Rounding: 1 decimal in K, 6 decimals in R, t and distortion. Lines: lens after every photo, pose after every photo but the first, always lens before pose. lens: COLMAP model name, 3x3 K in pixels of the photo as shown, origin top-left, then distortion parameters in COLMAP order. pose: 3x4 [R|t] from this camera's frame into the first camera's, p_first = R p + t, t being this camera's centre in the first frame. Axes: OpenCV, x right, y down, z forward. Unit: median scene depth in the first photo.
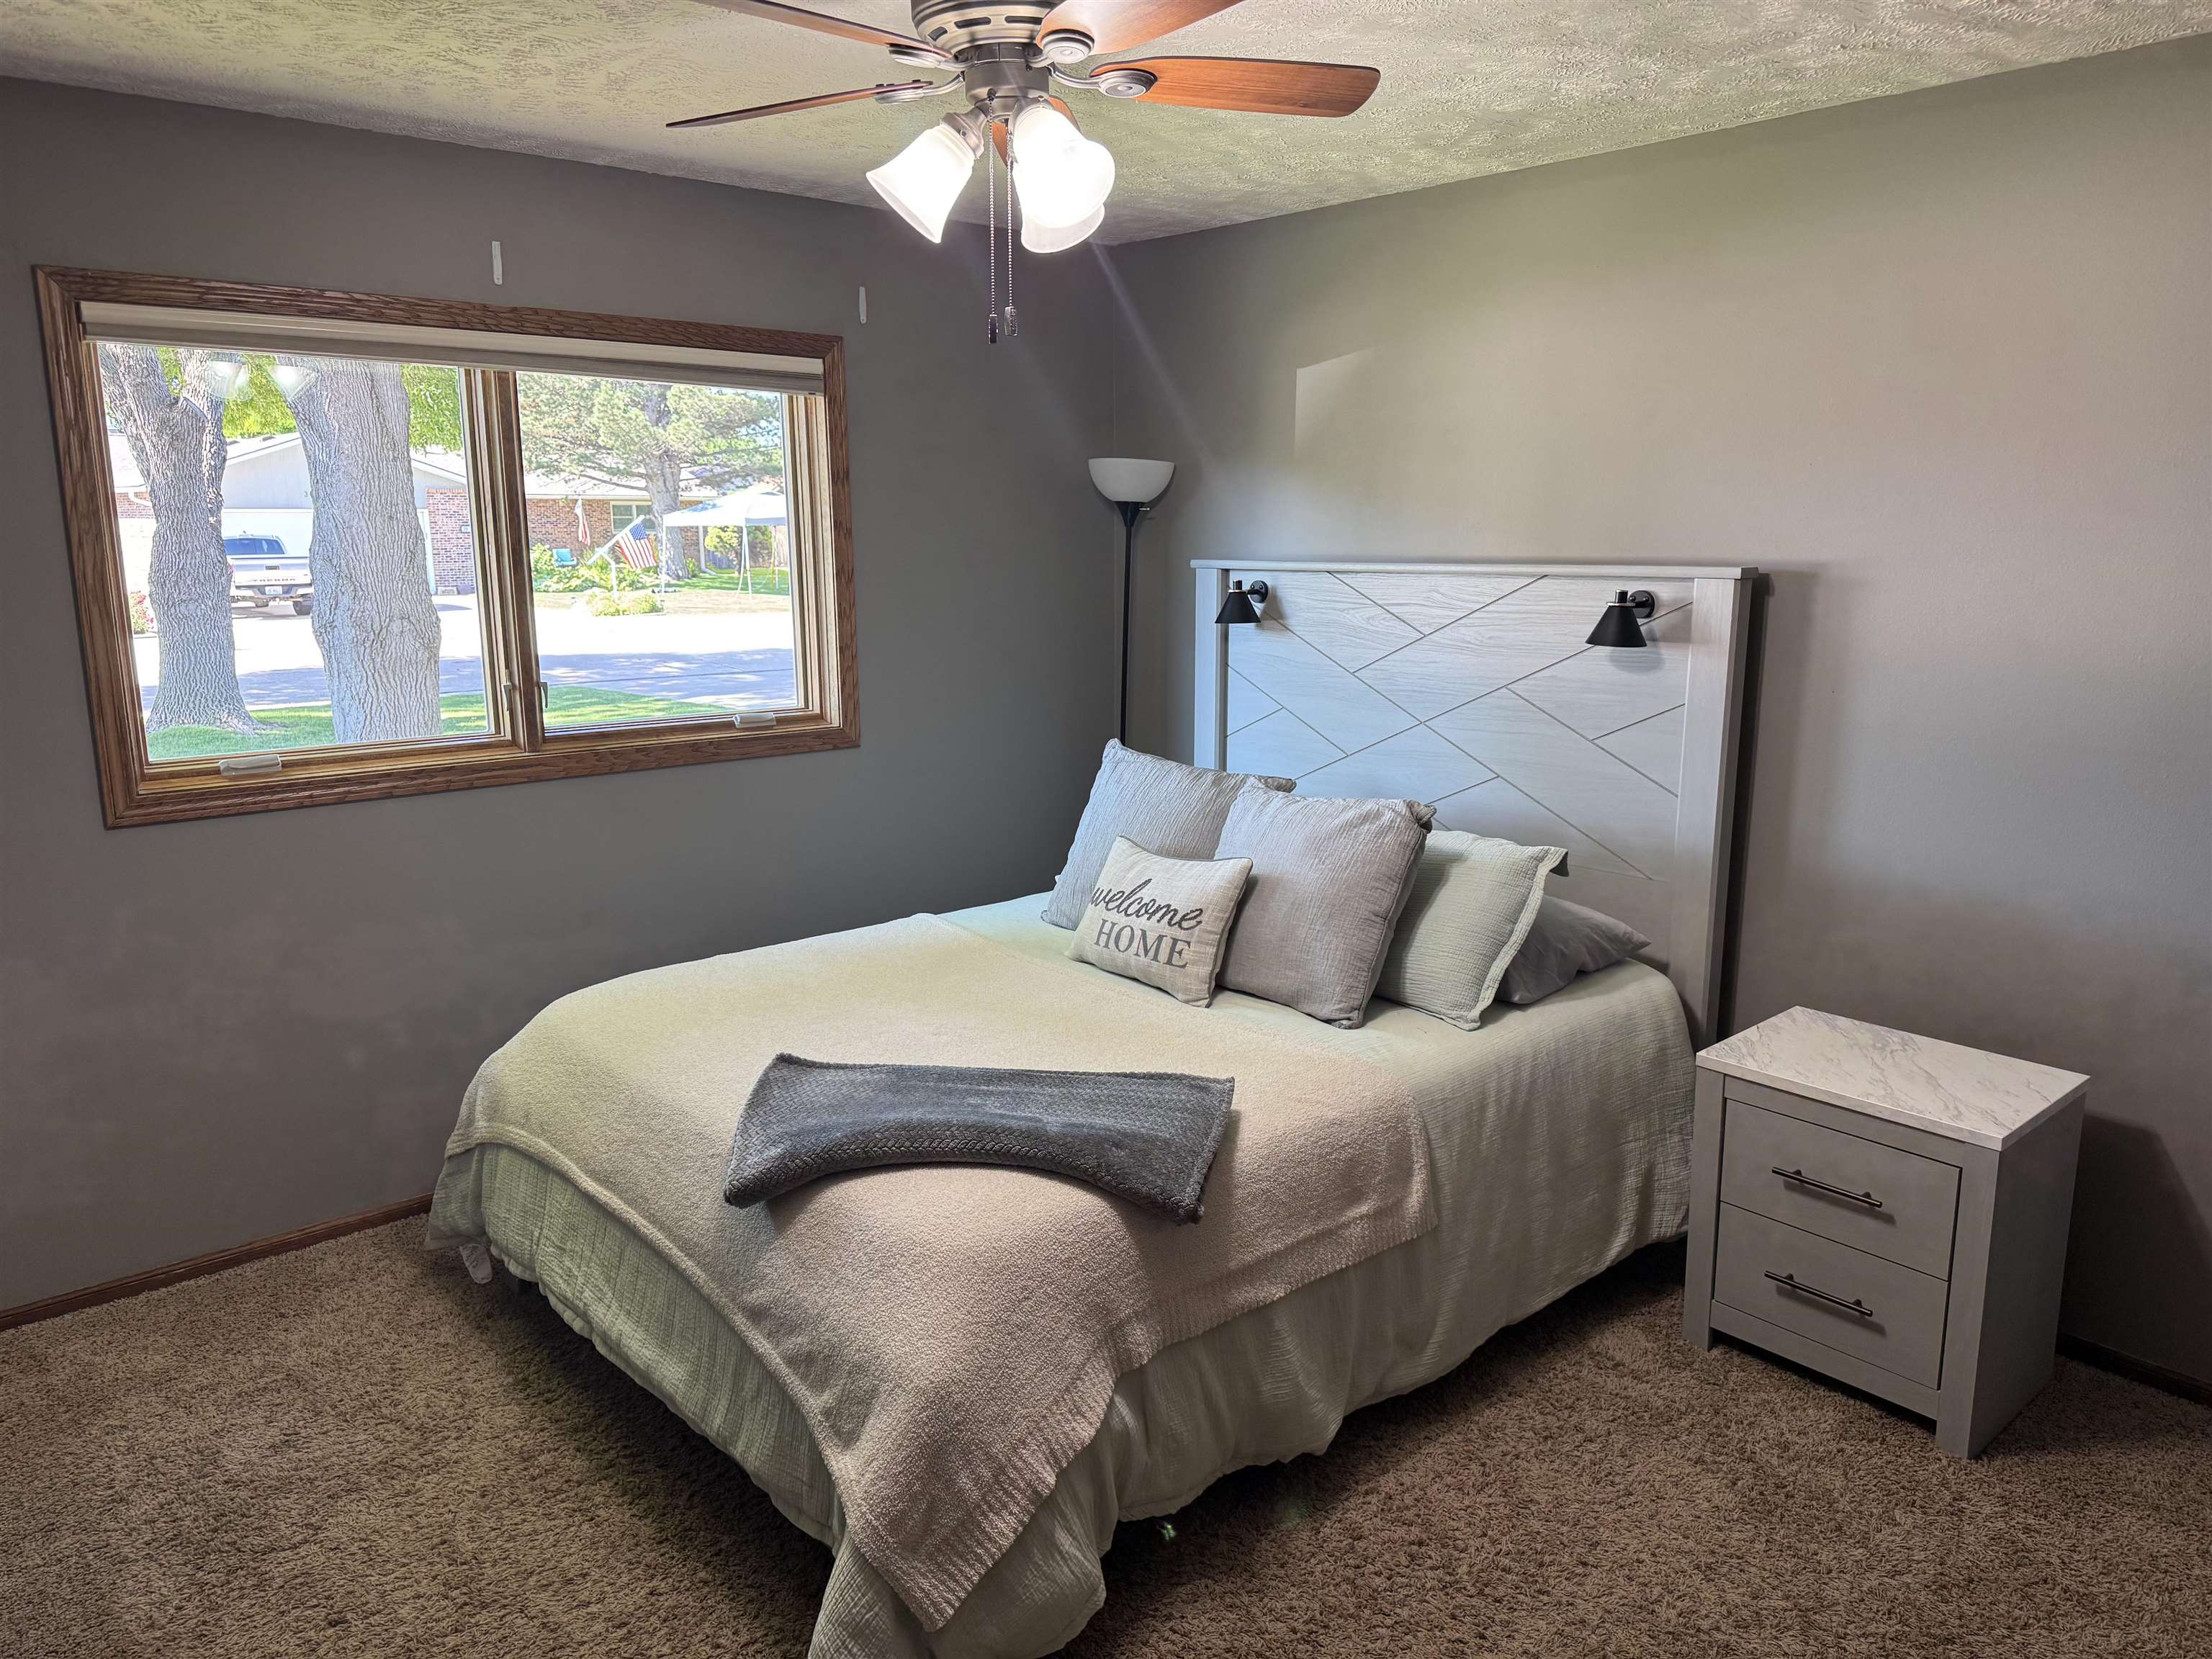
lens RADIAL K [[1569.9, 0, 1102.9], [0, 1569.9, 828.6], [0, 0, 1]] dist [0.078513, -0.088398]
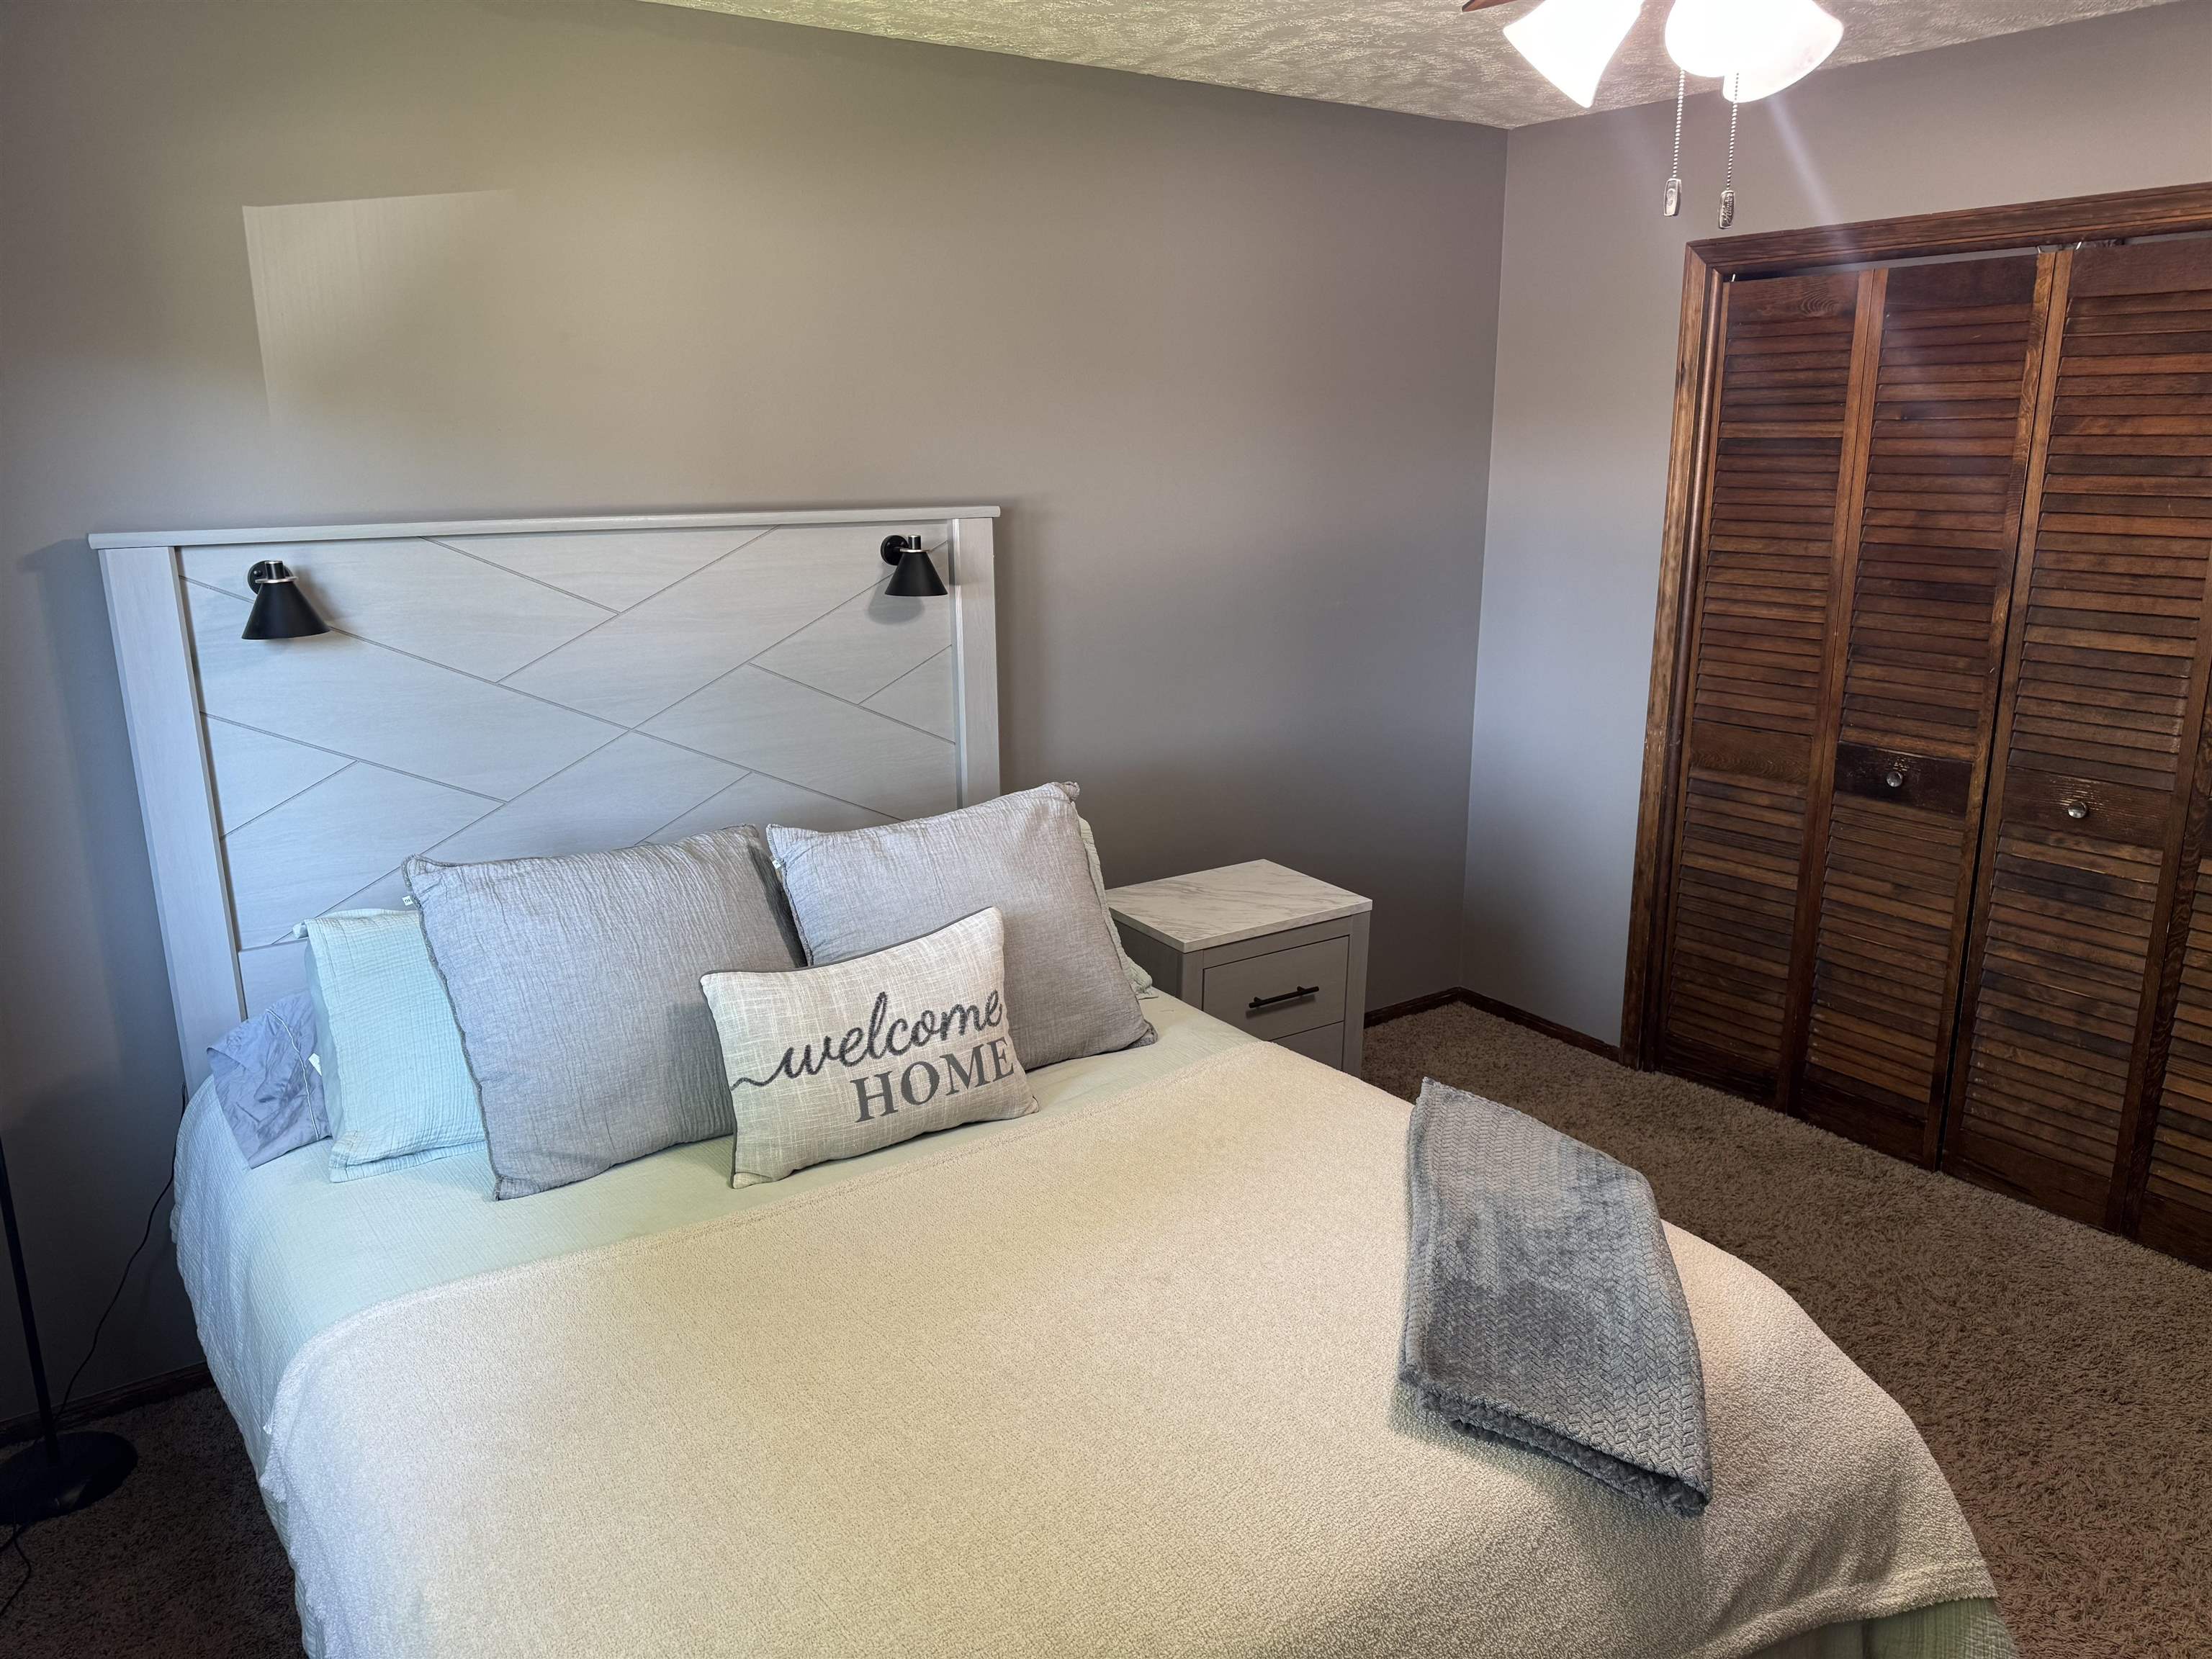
lens RADIAL K [[1569.9, 0, 1106.2], [0, 1569.9, 823.8], [0, 0, 1]] dist [0.078513, -0.088398]
pose [[0.073367, -0.231865, 0.969977, -0.628849], [0.194742, 0.957206, 0.214083, -0.171099], [-0.978107, 0.173189, 0.115381, 0.843377]]
